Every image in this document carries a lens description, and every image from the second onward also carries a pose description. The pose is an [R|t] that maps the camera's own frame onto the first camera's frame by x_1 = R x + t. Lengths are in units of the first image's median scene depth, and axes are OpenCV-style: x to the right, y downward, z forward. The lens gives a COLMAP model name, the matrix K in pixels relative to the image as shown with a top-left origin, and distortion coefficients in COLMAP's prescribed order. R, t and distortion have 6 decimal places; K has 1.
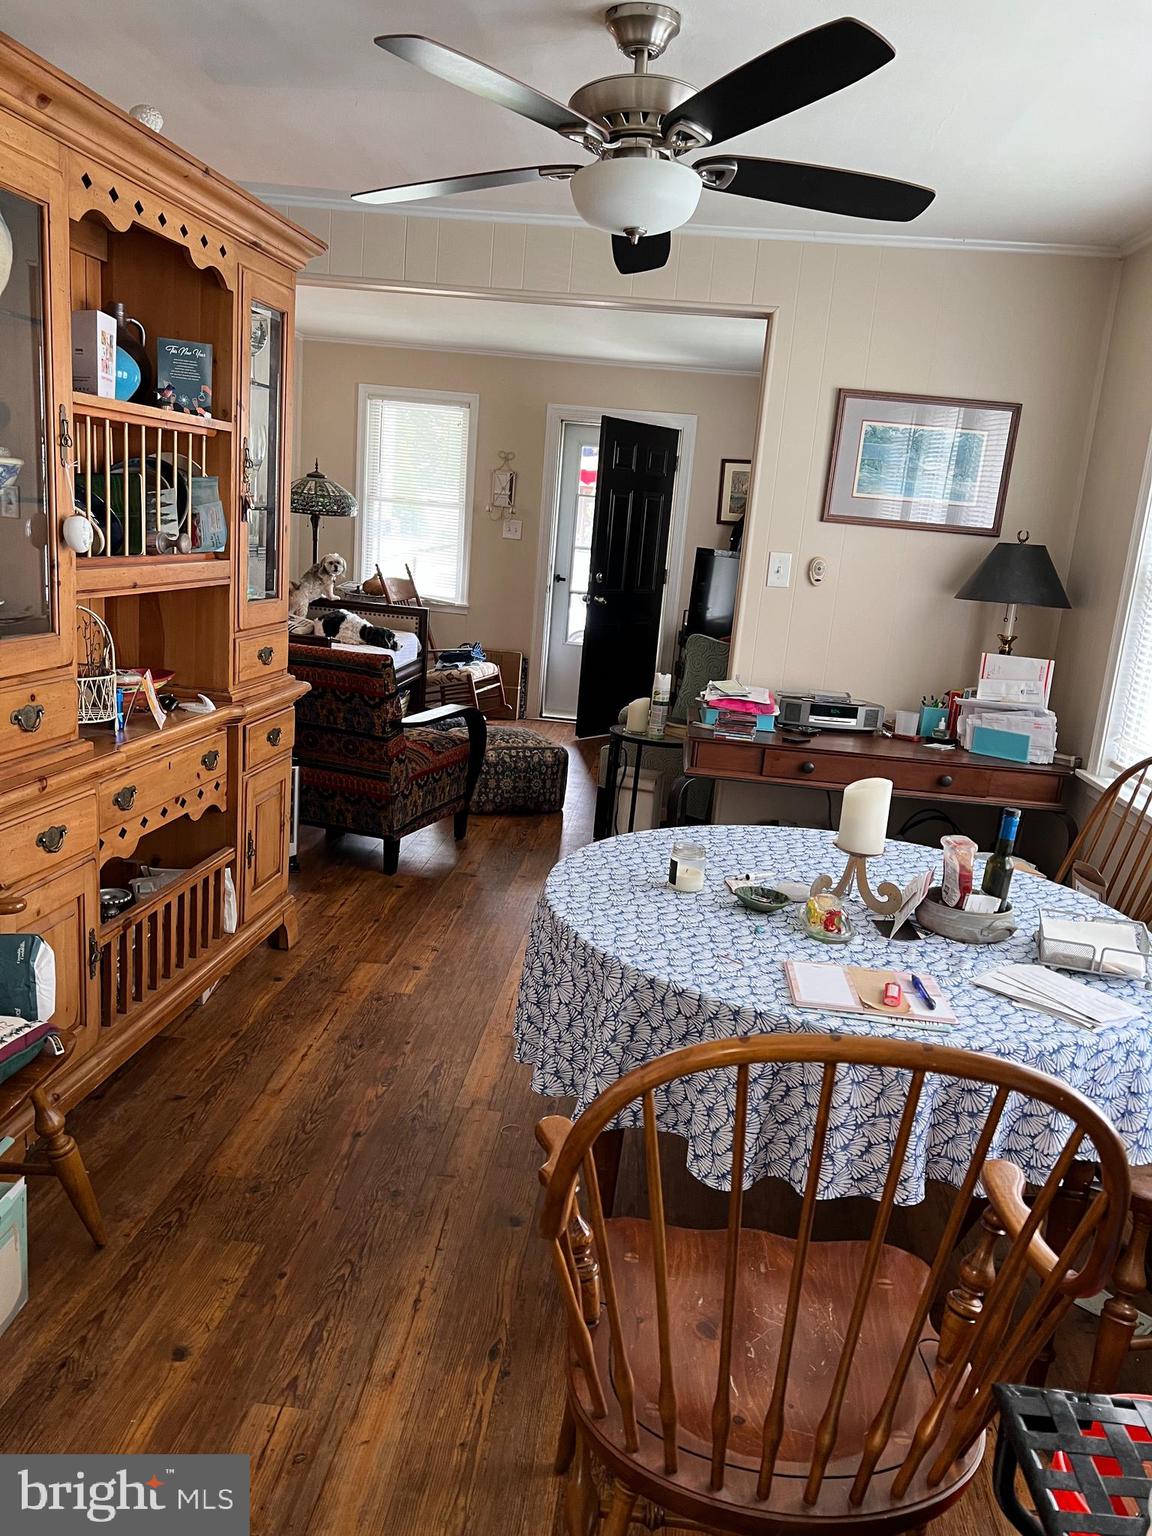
lens RADIAL K [[1163.5, 0, 583.6], [0, 1163.5, 771.7], [0, 0, 1]] dist [0.055155, -0.006431]
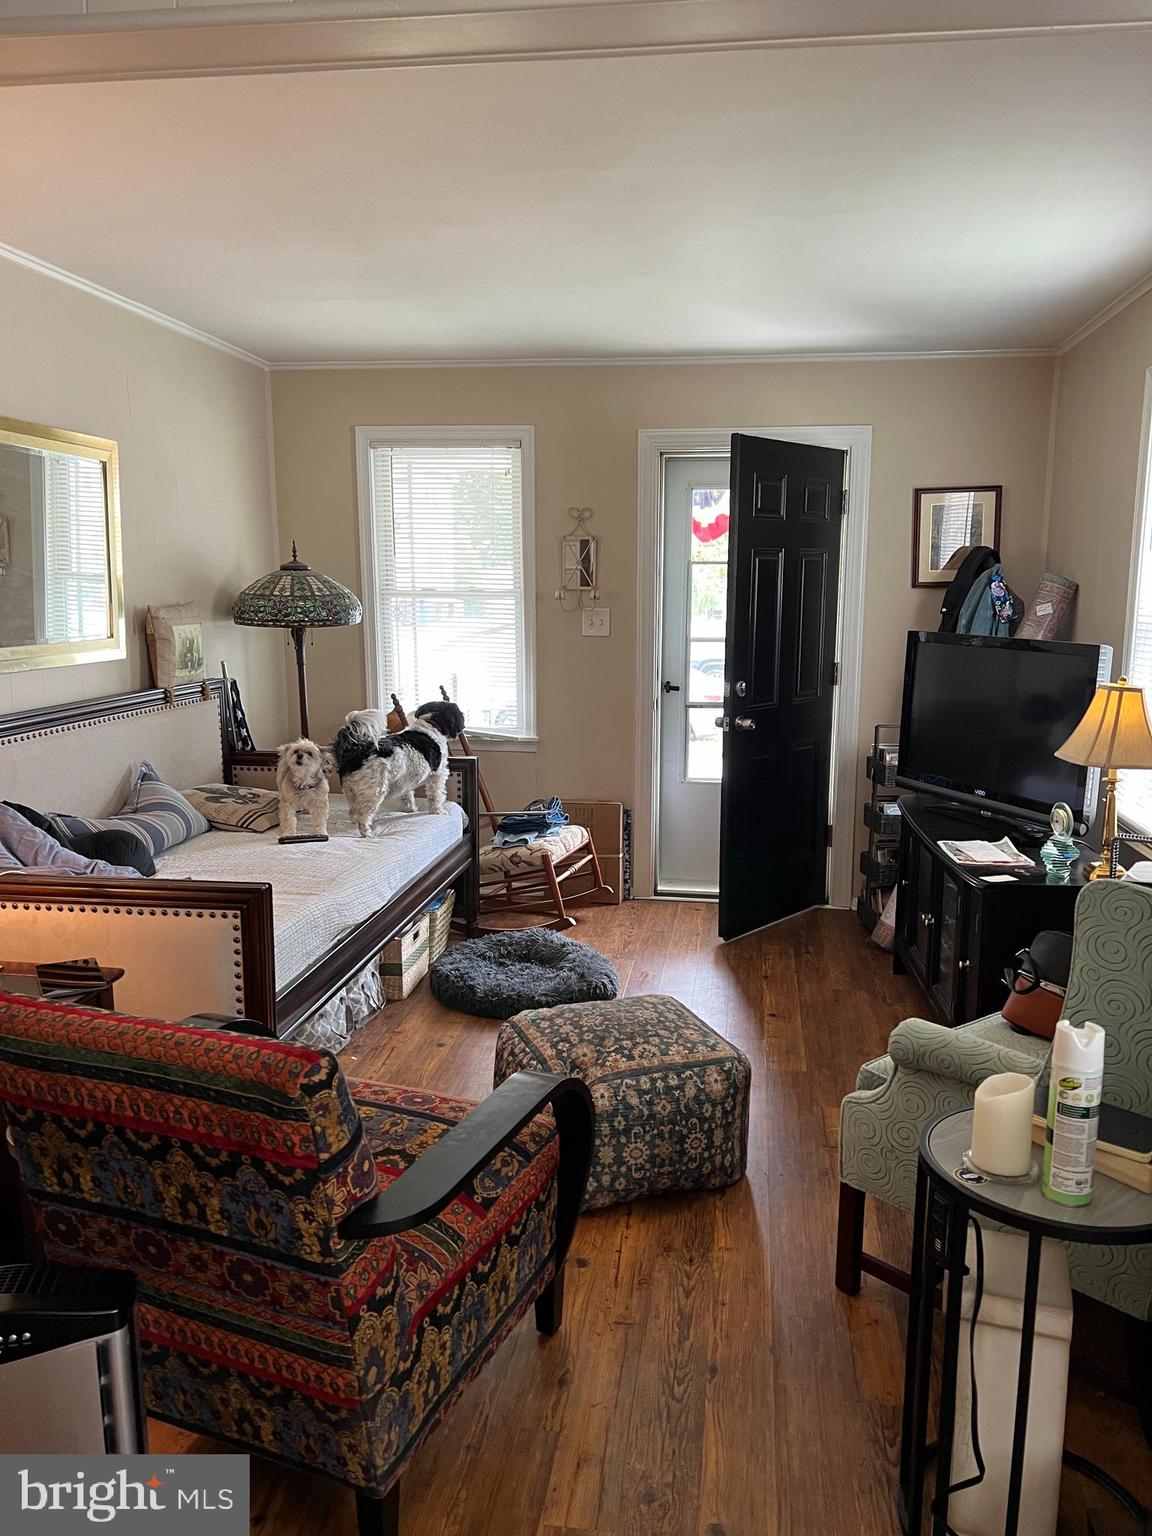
lens RADIAL K [[1163.5, 0, 562.6], [0, 1163.5, 763.5], [0, 0, 1]] dist [0.055155, -0.006431]
pose [[0.994277, -0.068835, -0.081697, -0.034518], [0.063595, 0.995851, -0.065091, -0.093641], [0.085838, 0.059523, 0.994529, 0.377437]]
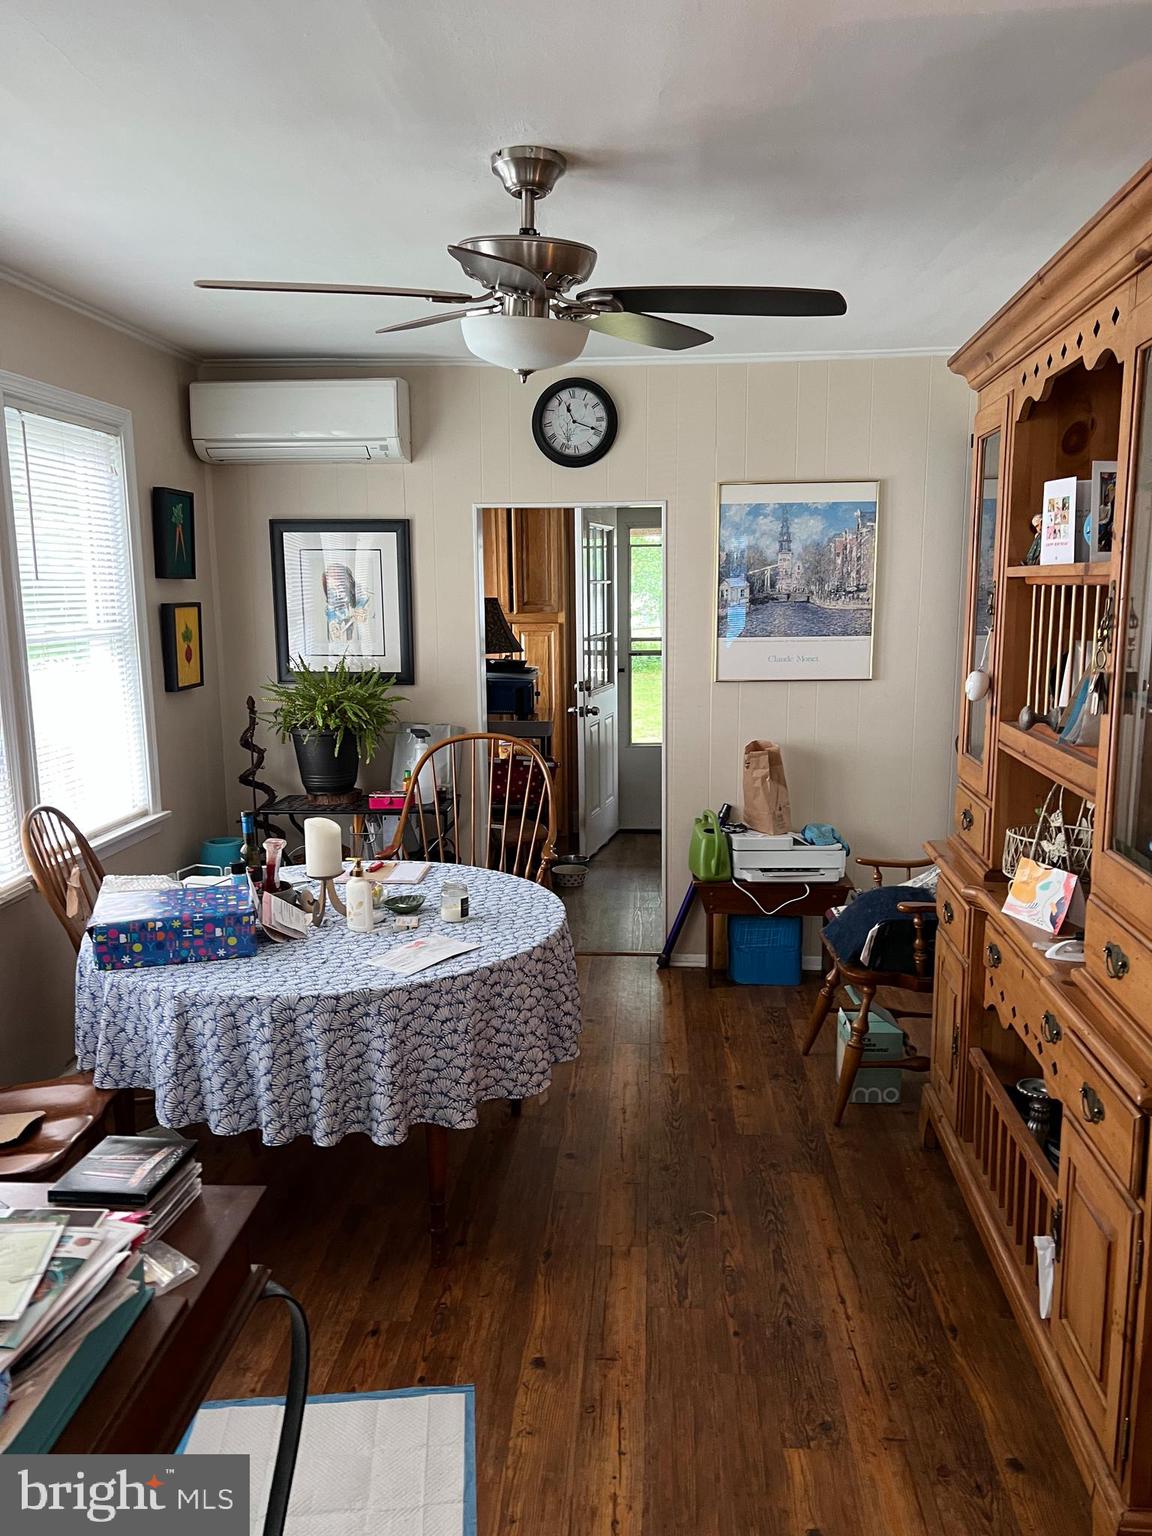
lens RADIAL K [[1163.5, 0, 575.2], [0, 1163.5, 775.9], [0, 0, 1]] dist [0.055155, -0.006431]
pose [[-0.997150, -0.069293, -0.029834, 0.003665], [-0.075399, 0.928786, 0.362865, -0.326857], [0.002565, 0.364081, -0.931364, 1.346845]]
